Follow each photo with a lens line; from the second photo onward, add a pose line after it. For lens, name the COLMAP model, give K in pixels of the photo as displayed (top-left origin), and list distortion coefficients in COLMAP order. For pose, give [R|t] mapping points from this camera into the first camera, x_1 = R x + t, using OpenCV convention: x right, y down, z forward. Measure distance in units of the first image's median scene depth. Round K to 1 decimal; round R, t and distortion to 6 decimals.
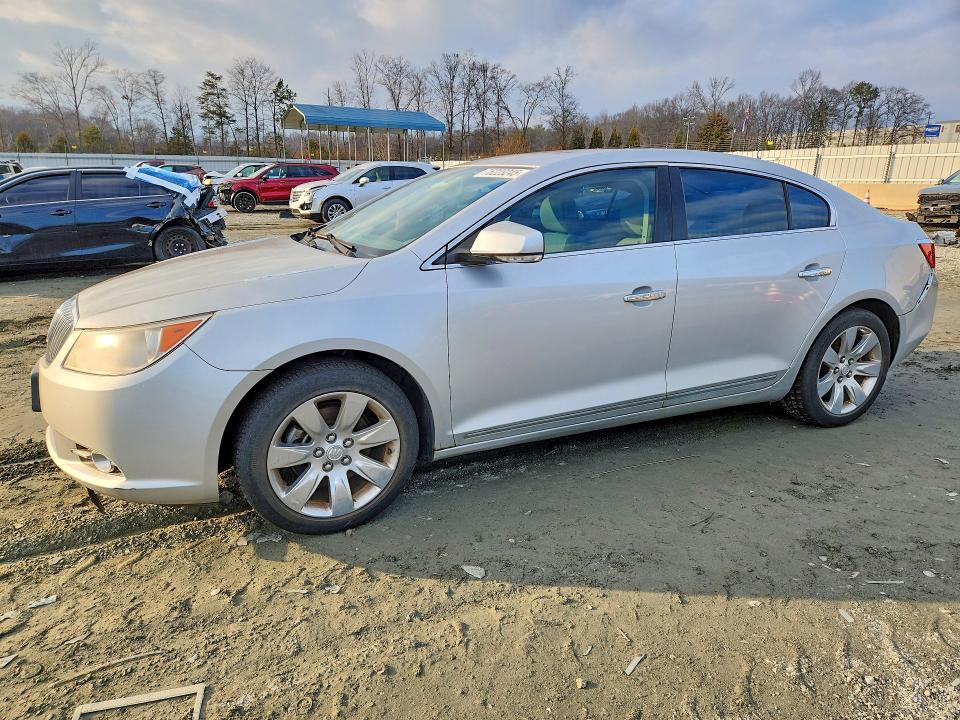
lens RADIAL K [[790.9, 0, 480.0], [0, 790.9, 360.0], [0, 0, 1]] dist [-0.002452, -0.016823]
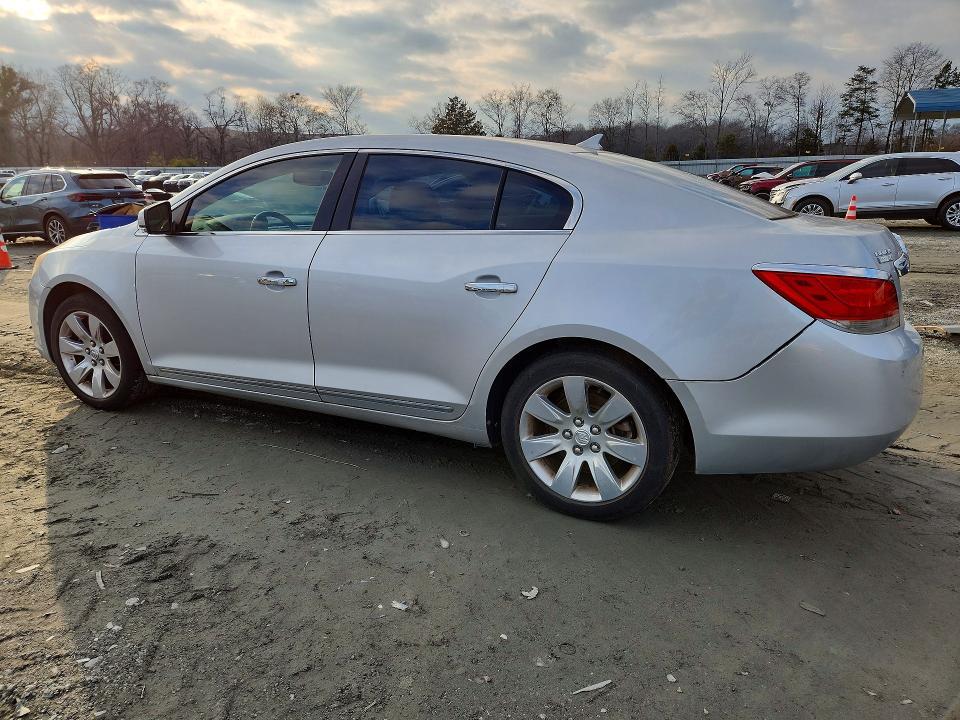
lens RADIAL K [[737.3, 0, 480.0], [0, 737.3, 360.0], [0, 0, 1]] dist [0.088326, -0.075619]
pose [[0.512042, 0.184013, -0.839018, 0.282454], [-0.179730, 0.978114, 0.104833, -0.031501], [0.839946, 0.097118, 0.533908, 0.172710]]
